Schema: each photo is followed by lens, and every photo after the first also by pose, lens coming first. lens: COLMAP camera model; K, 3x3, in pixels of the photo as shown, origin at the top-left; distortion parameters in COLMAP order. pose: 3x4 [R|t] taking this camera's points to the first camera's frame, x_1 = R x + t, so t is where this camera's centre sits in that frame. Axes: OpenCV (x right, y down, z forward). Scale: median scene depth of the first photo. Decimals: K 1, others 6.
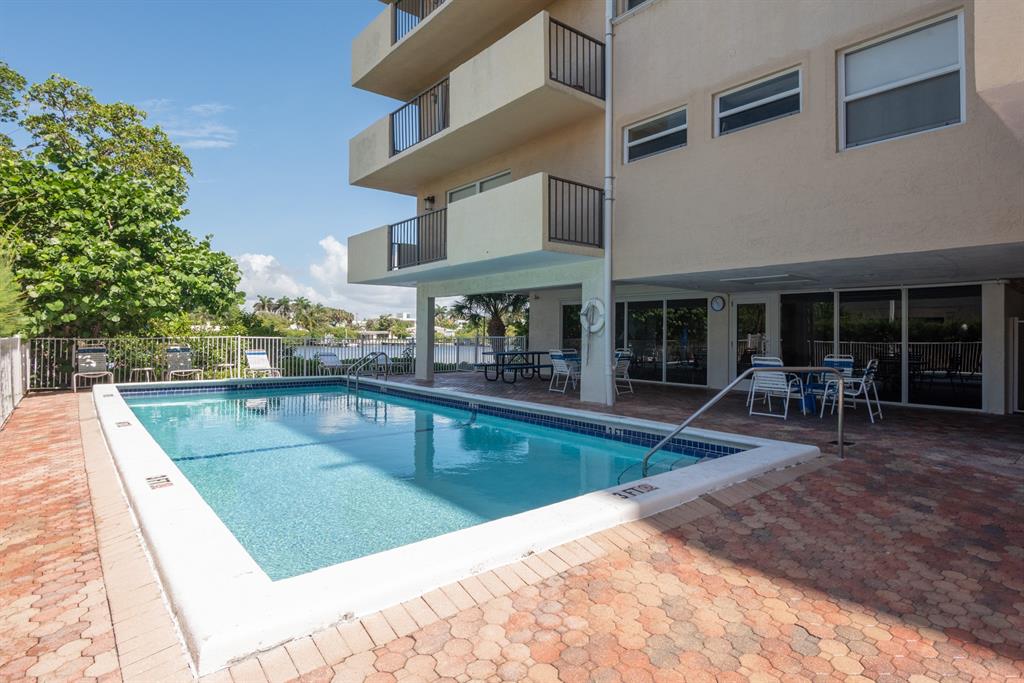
lens RADIAL K [[529.3, 0, 529.1], [0, 529.3, 340.9], [0, 0, 1]] dist [-0.018676, -0.000355]
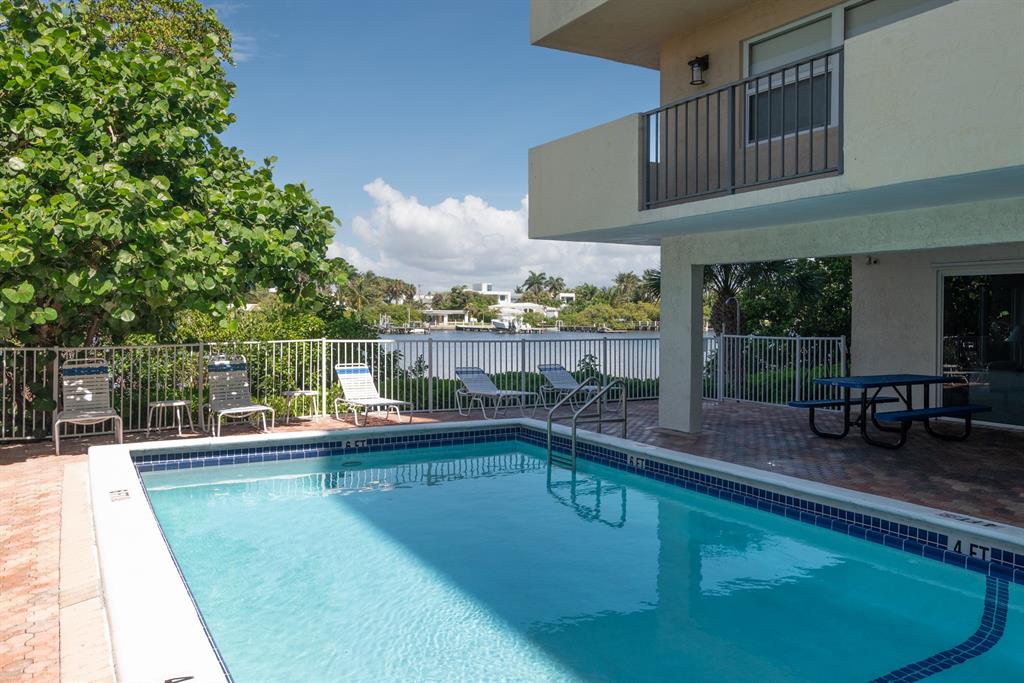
lens RADIAL K [[780.6, 0, 512.0], [0, 780.6, 341.5], [0, 0, 1]] dist [-0.001008, 0.003547]
pose [[0.981024, 0.004669, -0.193830, -0.255691], [-0.000248, 0.999739, 0.022826, -0.032538], [0.193886, -0.022344, 0.980770, 0.303815]]
